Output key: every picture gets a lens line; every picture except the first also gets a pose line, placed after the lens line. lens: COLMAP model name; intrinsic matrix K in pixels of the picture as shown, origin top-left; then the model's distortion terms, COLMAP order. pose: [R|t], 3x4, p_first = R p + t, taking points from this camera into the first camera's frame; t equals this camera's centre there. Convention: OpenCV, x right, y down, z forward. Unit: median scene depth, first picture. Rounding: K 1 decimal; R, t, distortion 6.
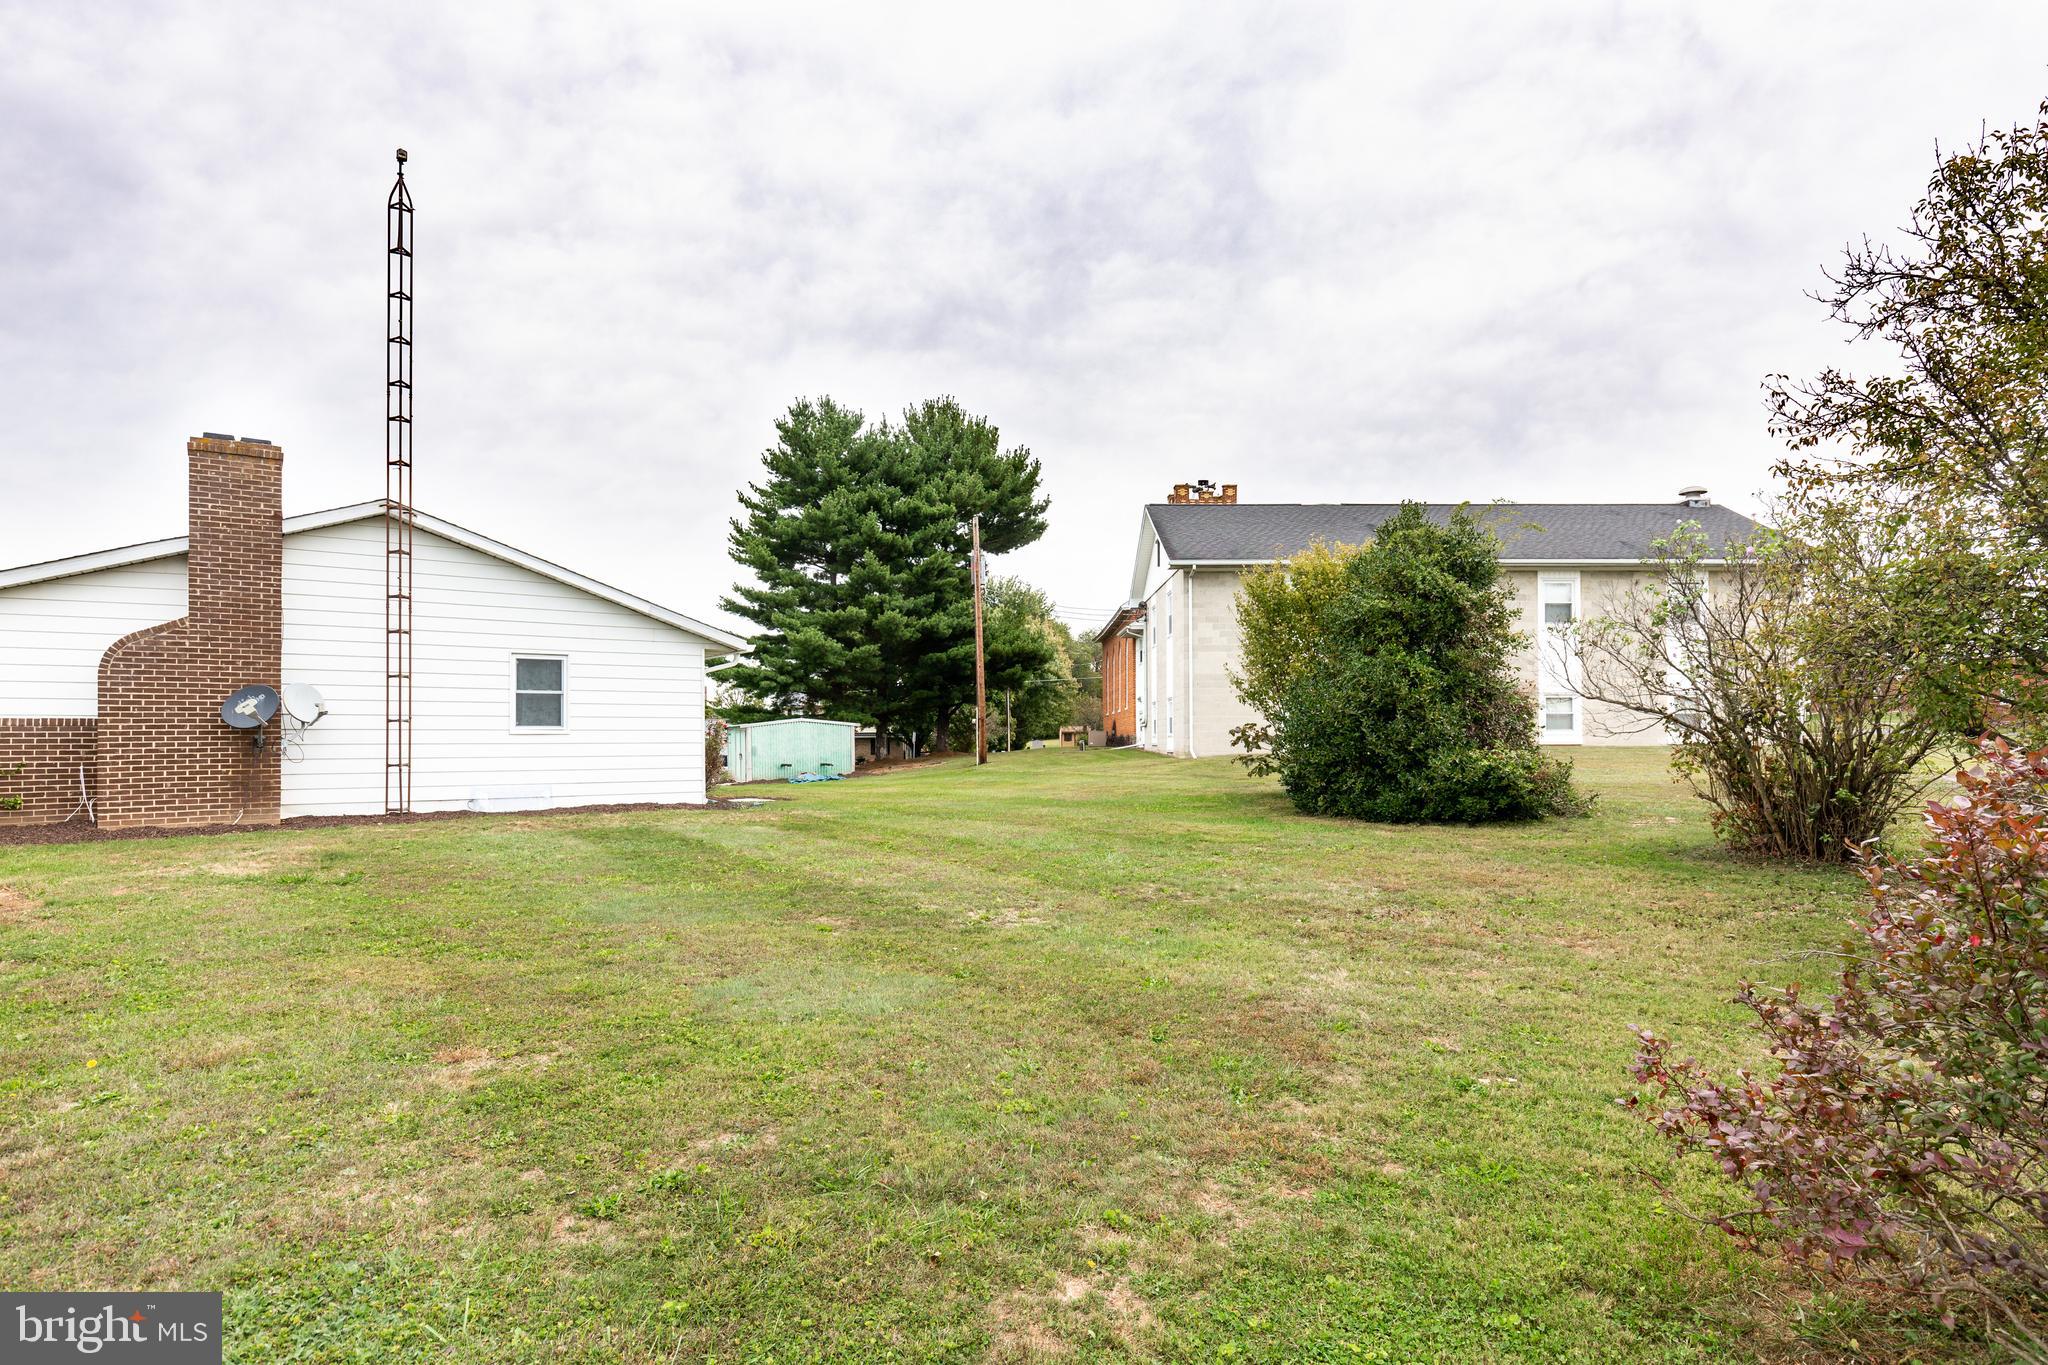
lens RADIAL K [[1143.3, 0, 1024.0], [0, 1143.3, 682.5], [0, 0, 1]] dist [0.004942, 0.001154]
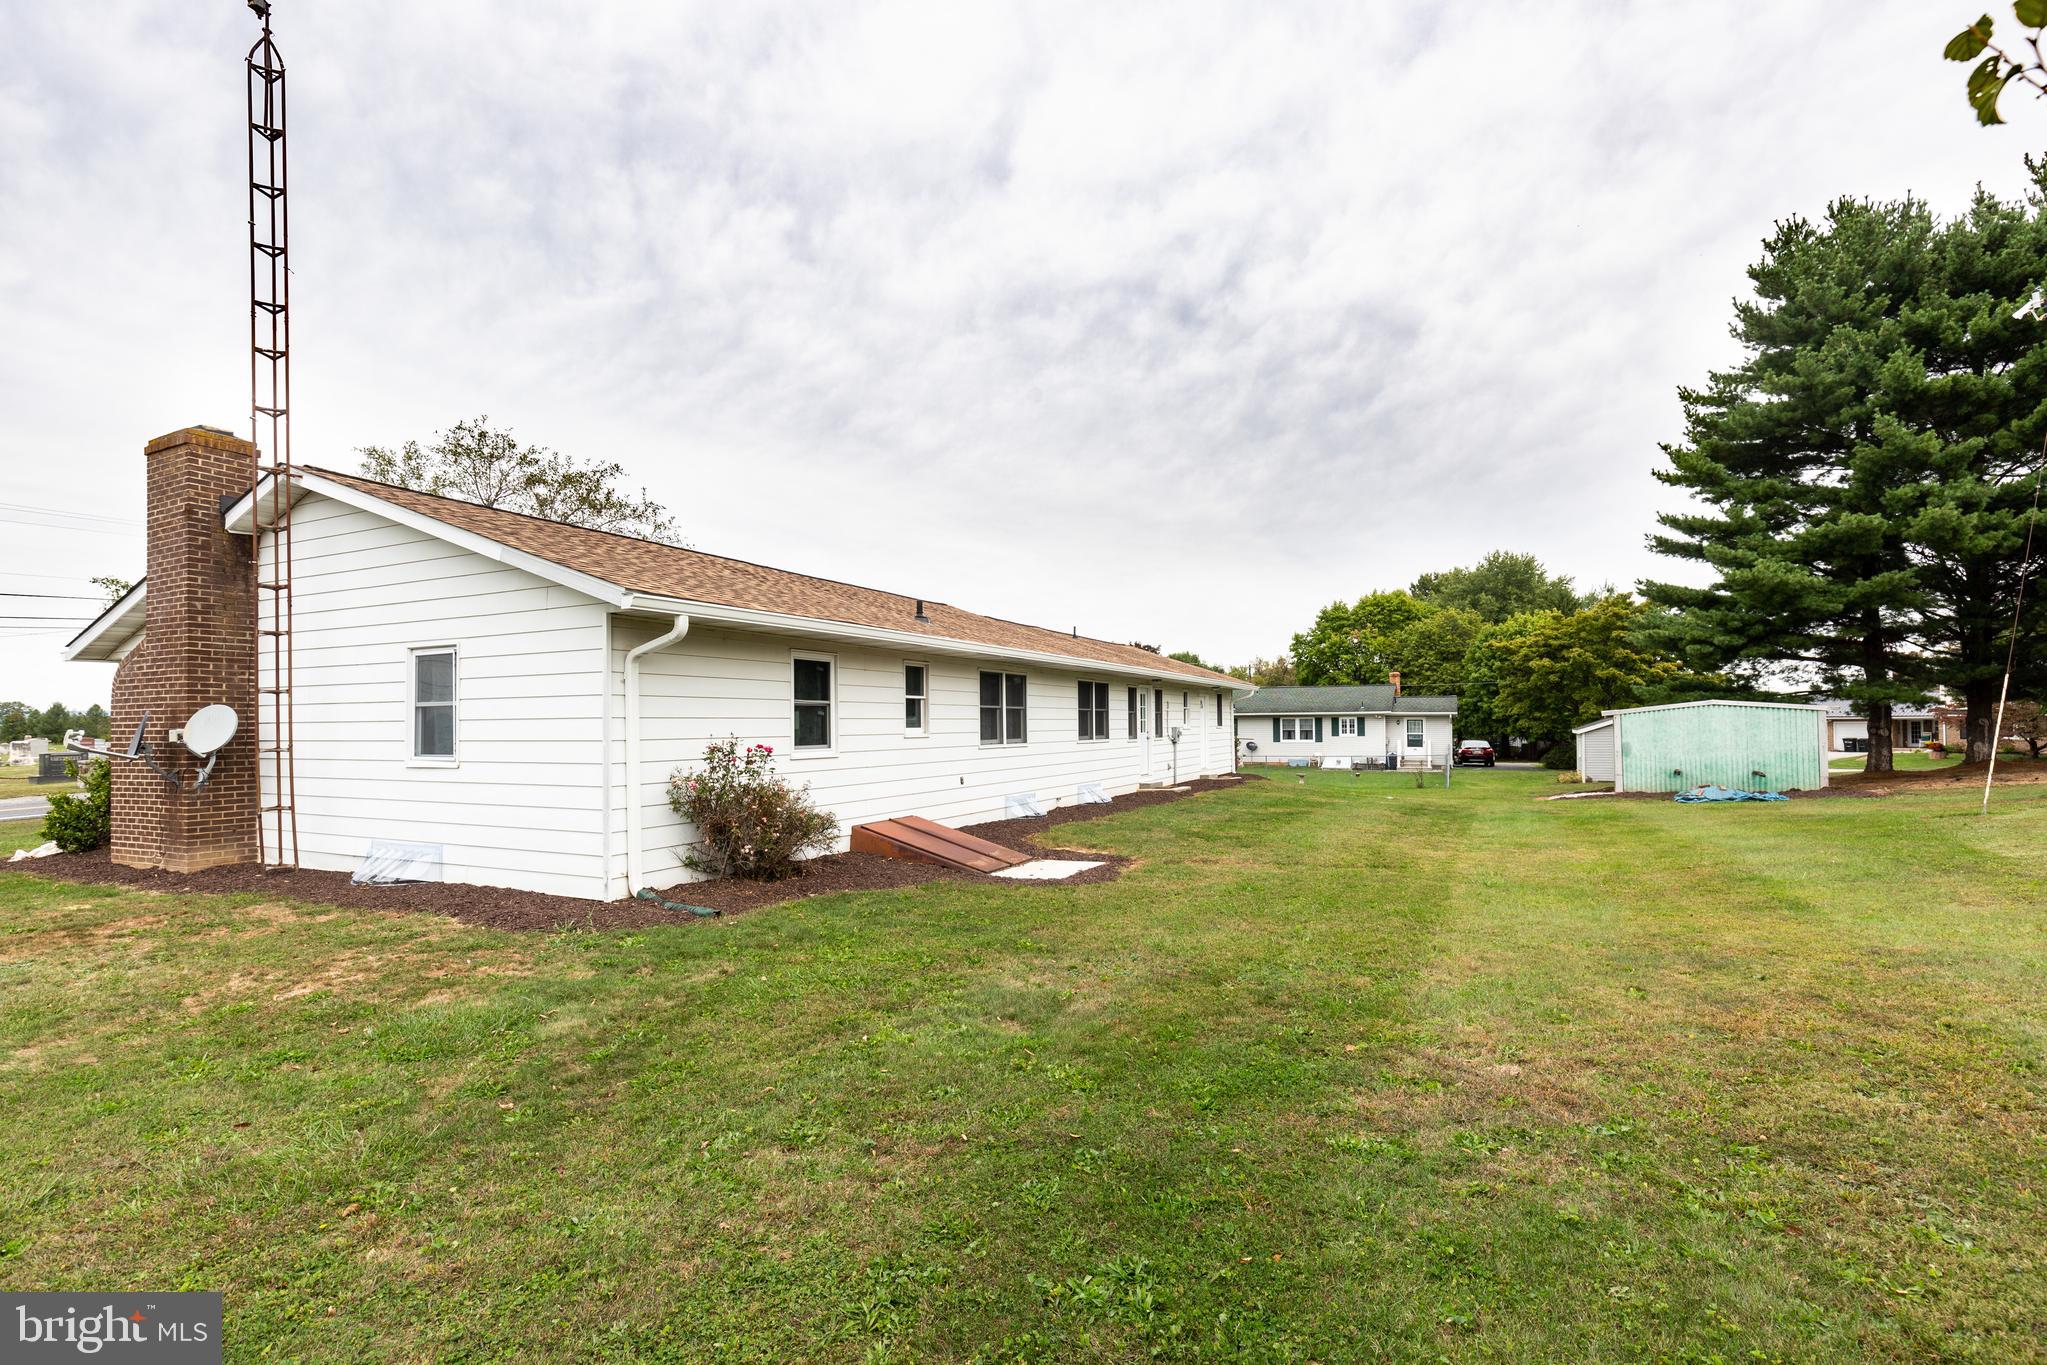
lens RADIAL K [[912.4, 0, 1018.1], [0, 912.4, 717.2], [0, 0, 1]] dist [-0.011515, 0.000353]
pose [[0.461189, -0.002939, -0.887297, 0.093318], [0.052088, 0.998360, 0.023767, 0.009844], [0.885772, -0.057178, 0.460586, 0.492566]]
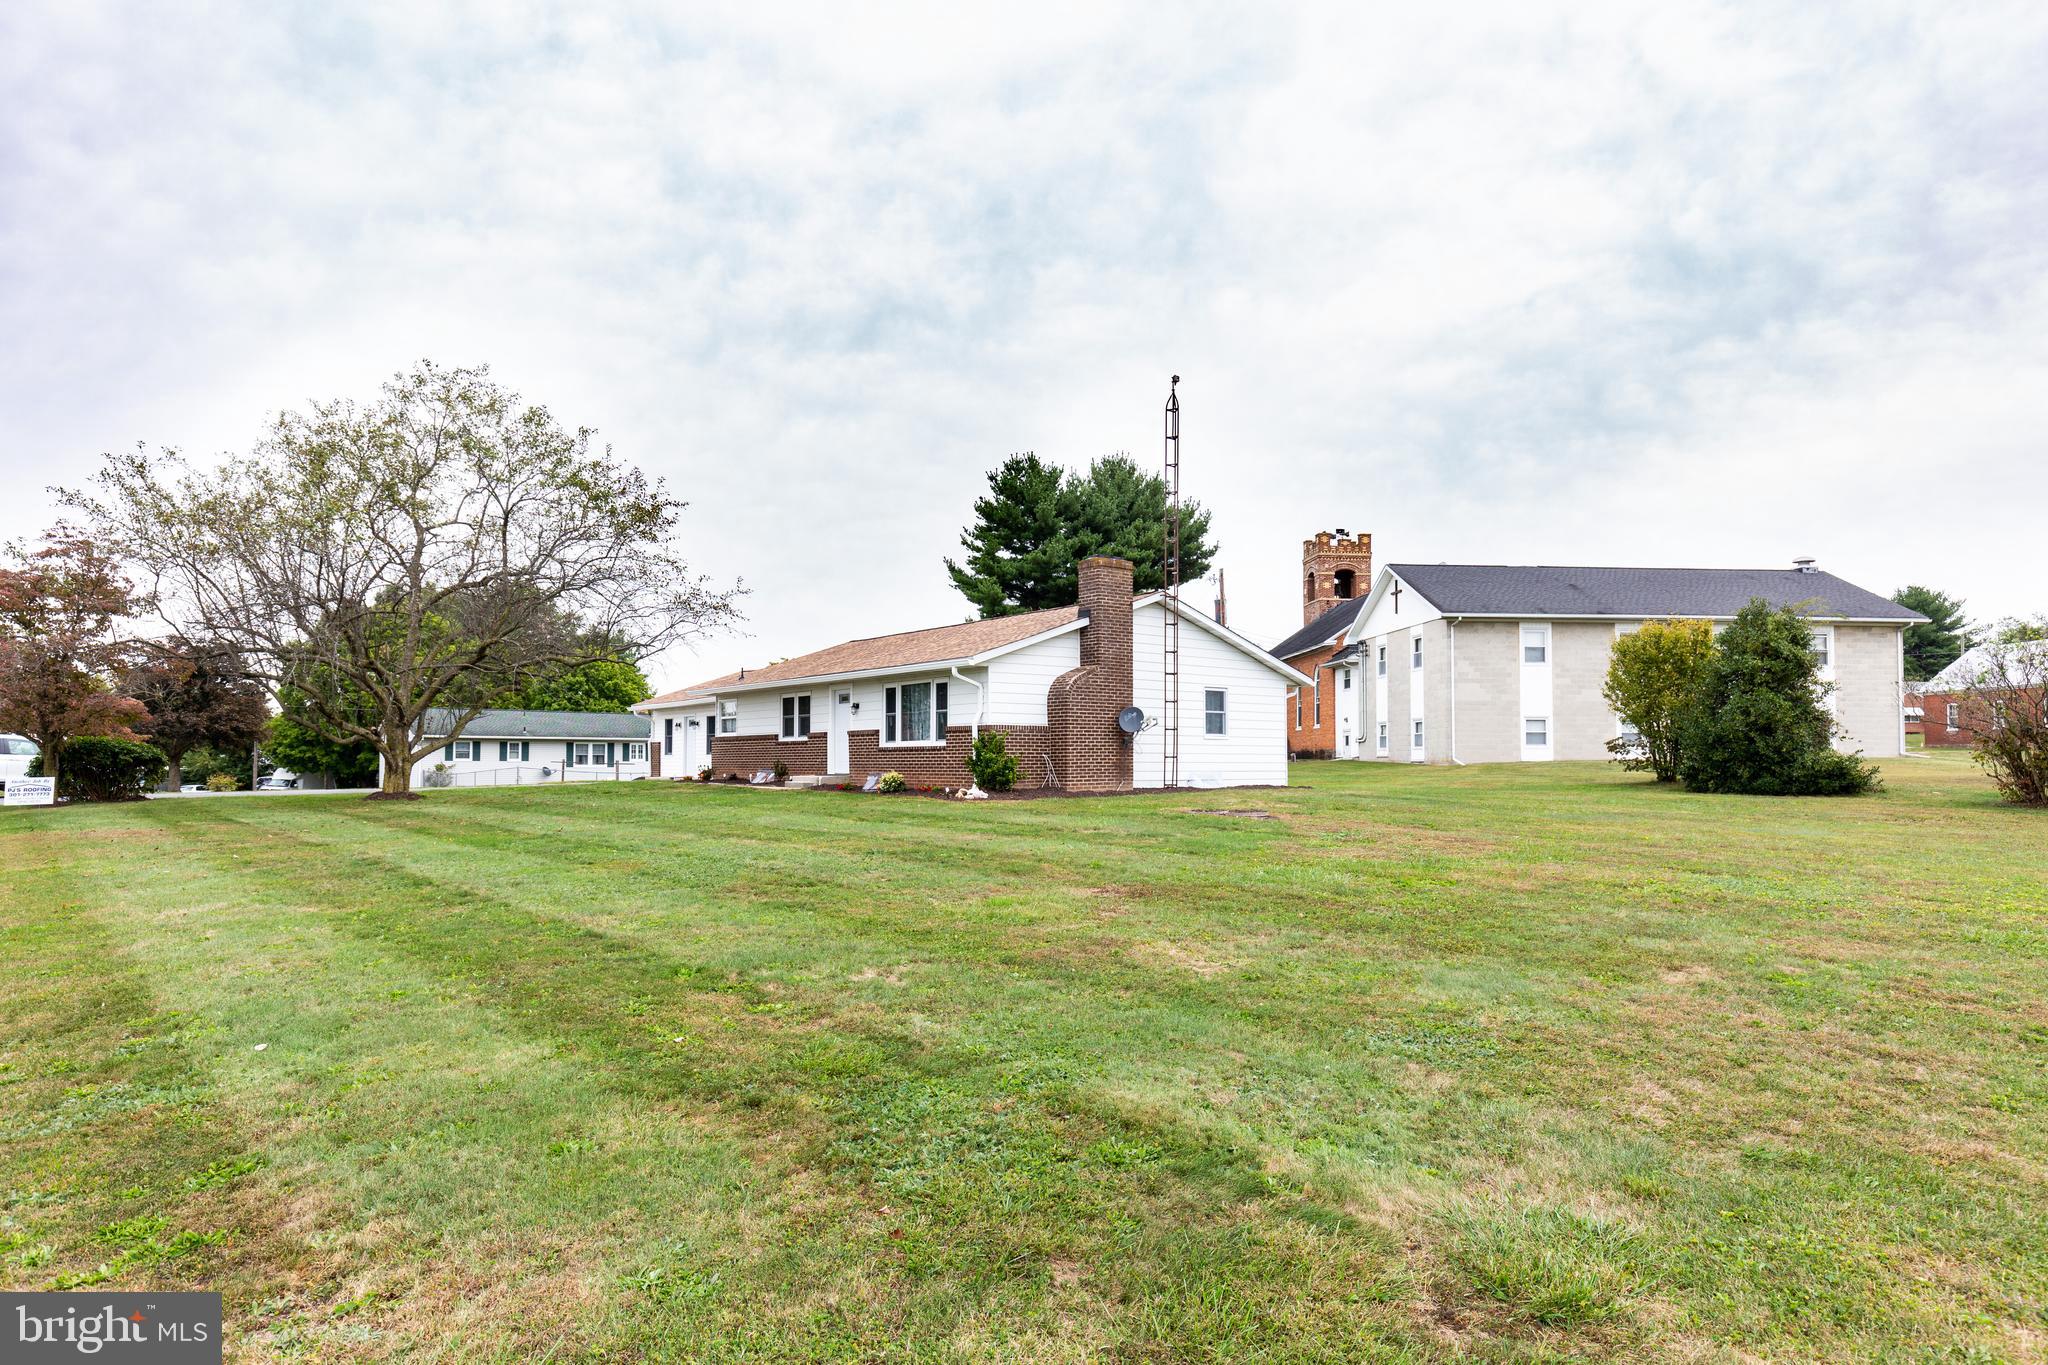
lens RADIAL K [[1198.7, 0, 1024.0], [0, 1198.7, 682.5], [0, 0, 1]] dist [0.003822, 0.000150]
pose [[0.998265, 0.009995, 0.058026, -0.362859], [-0.009100, 0.999836, -0.015673, -0.001768], [-0.058173, 0.015118, 0.998192, -0.285873]]
